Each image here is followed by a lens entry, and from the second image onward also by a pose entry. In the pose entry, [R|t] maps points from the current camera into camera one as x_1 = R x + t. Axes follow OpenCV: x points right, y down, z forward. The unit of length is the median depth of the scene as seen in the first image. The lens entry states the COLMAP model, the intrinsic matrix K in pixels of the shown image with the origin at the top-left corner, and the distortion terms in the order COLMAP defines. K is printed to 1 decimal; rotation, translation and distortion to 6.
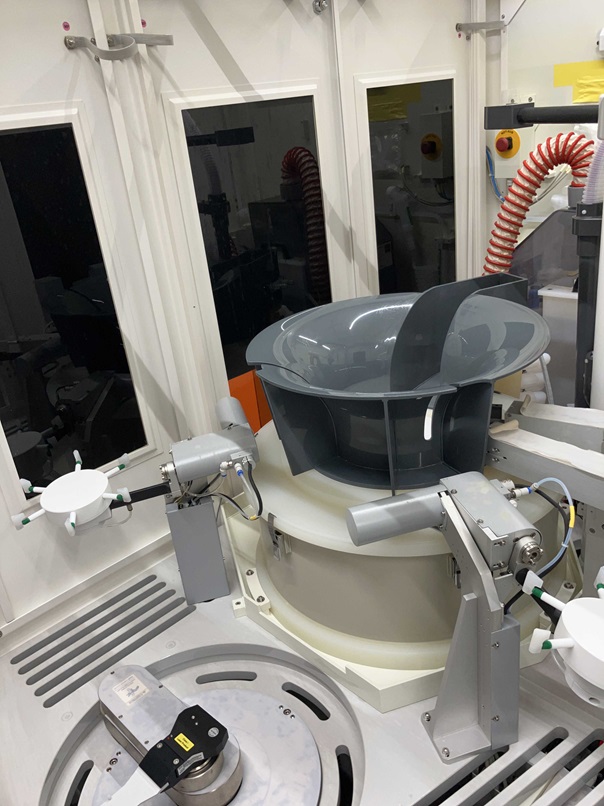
lens RADIAL K [[664.6, 0, 302.8], [0, 664.6, 401.3], [0, 0, 1]] dist [0.004846, 0.004656]
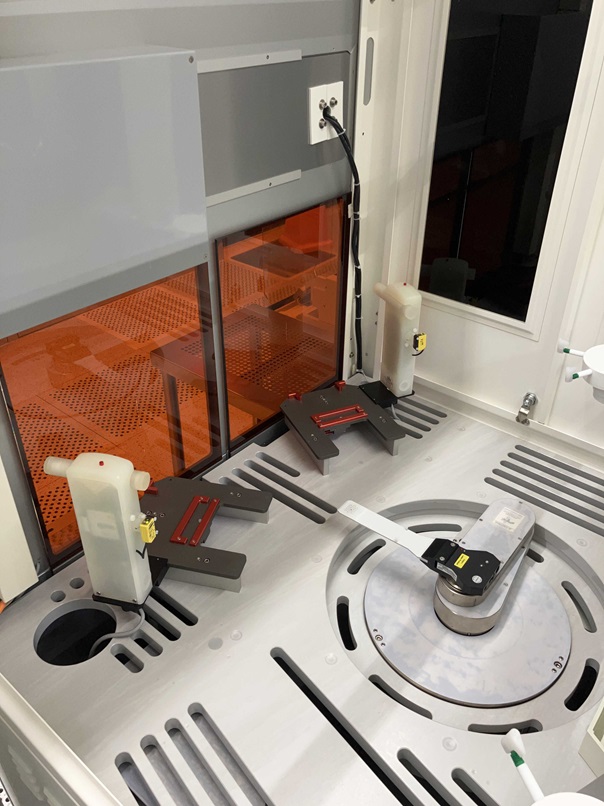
lens RADIAL K [[664.6, 0, 303.2], [0, 664.6, 402.8], [0, 0, 1]] dist [0.004846, 0.004656]
pose [[0.106017, 0.636810, -0.763697, 0.441282], [-0.426910, 0.722790, 0.543436, -0.172605], [0.898058, 0.268416, 0.348488, 0.246306]]
